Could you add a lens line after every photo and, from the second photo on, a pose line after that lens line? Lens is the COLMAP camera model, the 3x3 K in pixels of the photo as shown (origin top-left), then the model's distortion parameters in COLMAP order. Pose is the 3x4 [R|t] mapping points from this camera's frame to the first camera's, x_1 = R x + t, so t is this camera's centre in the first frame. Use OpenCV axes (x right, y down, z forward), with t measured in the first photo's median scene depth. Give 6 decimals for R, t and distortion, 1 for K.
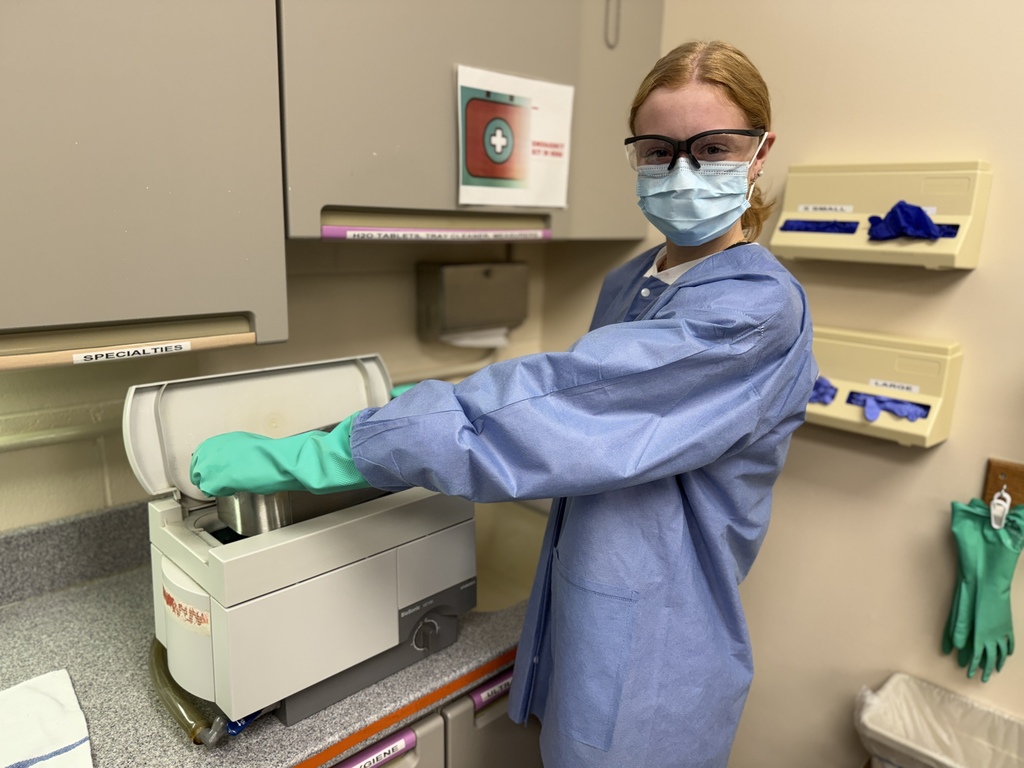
lens RADIAL K [[739.2, 0, 512.0], [0, 739.2, 384.0], [0, 0, 1]] dist [0.087251, -0.130341]
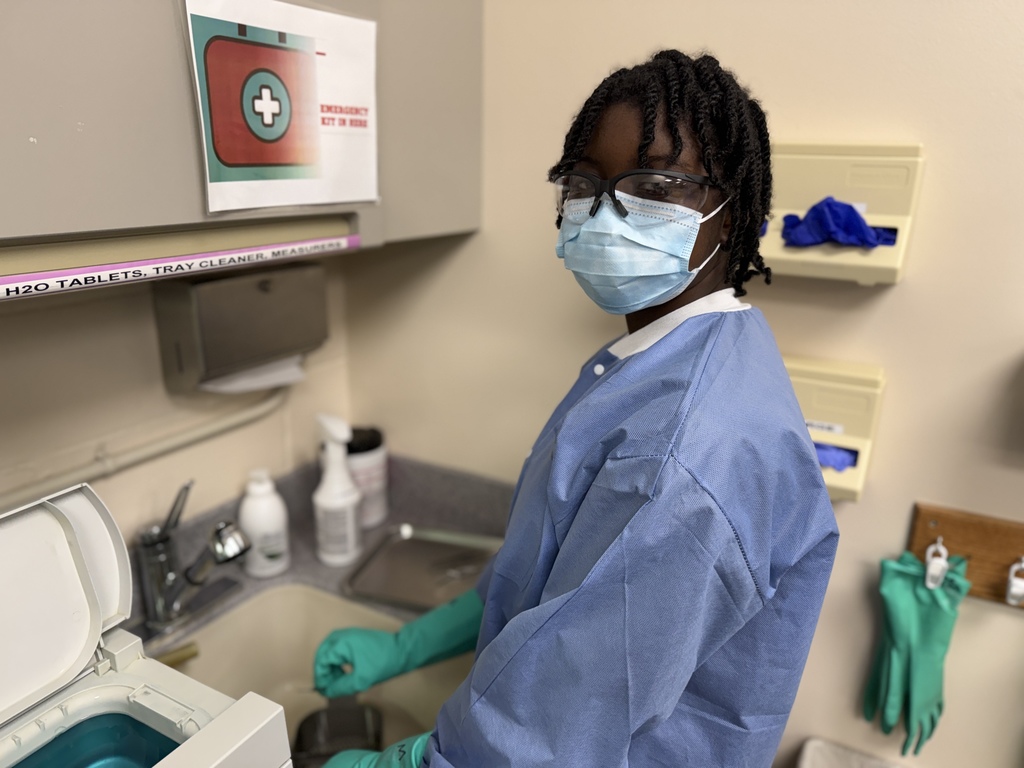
lens RADIAL K [[737.2, 0, 512.0], [0, 737.2, 384.0], [0, 0, 1]] dist [0.006473, -0.060232]
pose [[0.958857, -0.090854, 0.268958, -0.007801], [0.069437, 0.993687, 0.088118, -0.139135], [-0.275266, -0.065817, 0.959112, 0.348407]]
